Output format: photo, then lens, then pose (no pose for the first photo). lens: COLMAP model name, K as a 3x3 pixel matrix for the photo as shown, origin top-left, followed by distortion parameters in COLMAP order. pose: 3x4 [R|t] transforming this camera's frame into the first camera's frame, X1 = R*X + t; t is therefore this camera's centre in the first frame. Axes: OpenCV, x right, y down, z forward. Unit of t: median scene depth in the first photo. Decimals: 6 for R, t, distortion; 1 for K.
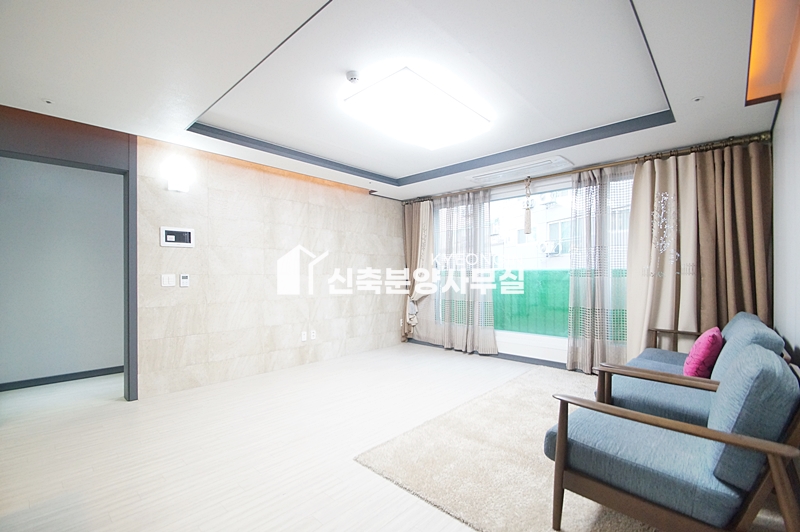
lens RADIAL K [[353.5, 0, 401.9], [0, 353.5, 272.9], [0, 0, 1]] dist [-0.000923, -0.007627]
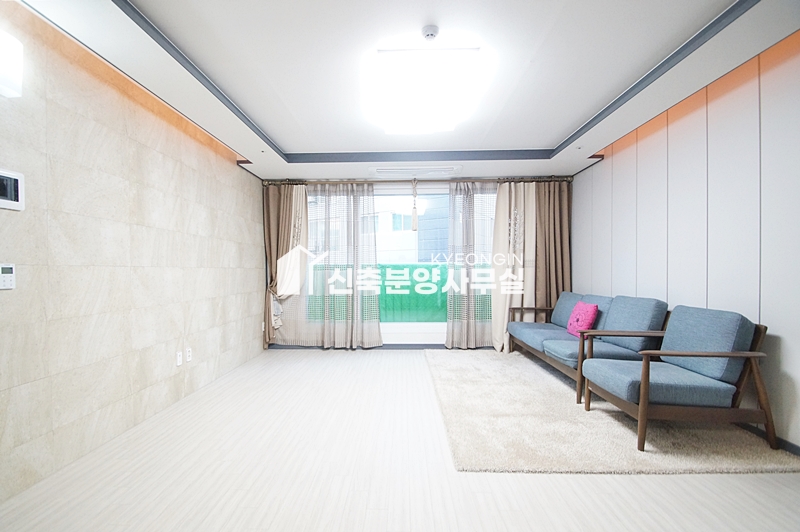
lens RADIAL K [[353.5, 0, 397.8], [0, 353.5, 274.5], [0, 0, 1]] dist [-0.000923, -0.007627]
pose [[0.749188, -0.010507, 0.662274, -0.435574], [0.002376, 0.999910, 0.013176, 0.011230], [-0.662353, -0.008298, 0.749146, 0.231803]]
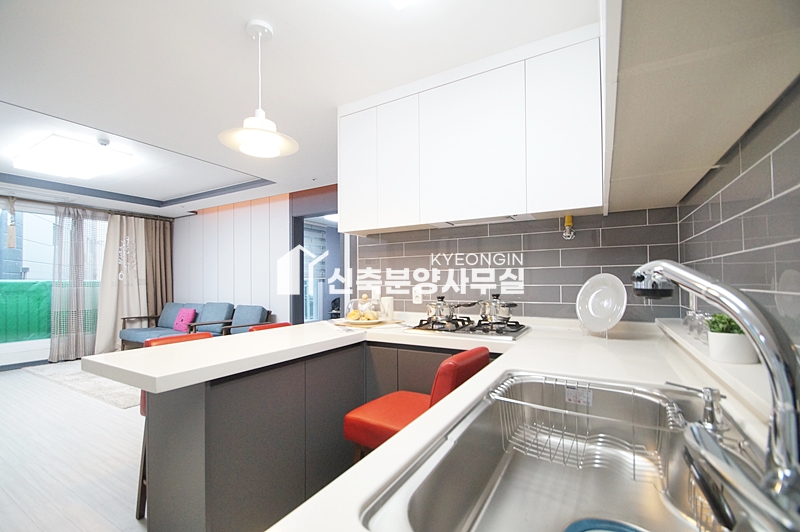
lens RADIAL K [[353.5, 0, 388.2], [0, 353.5, 276.7], [0, 0, 1]] dist [-0.000923, -0.007627]
pose [[-0.211961, 0.015620, 0.977153, -0.977261], [0.004723, 0.999877, -0.014959, -0.002592], [-0.977267, 0.001444, -0.212008, 0.118103]]
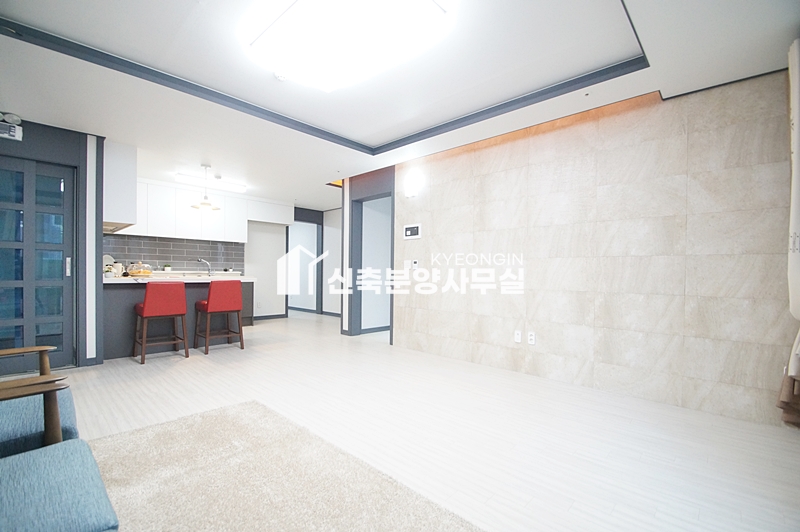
lens RADIAL K [[353.5, 0, 389.8], [0, 353.5, 276.6], [0, 0, 1]] dist [-0.000923, -0.007627]
pose [[-0.029349, 0.011502, -0.999503, 0.553546], [-0.009157, 0.999889, 0.011775, 0.041012], [0.999527, 0.009498, -0.029240, 0.782241]]
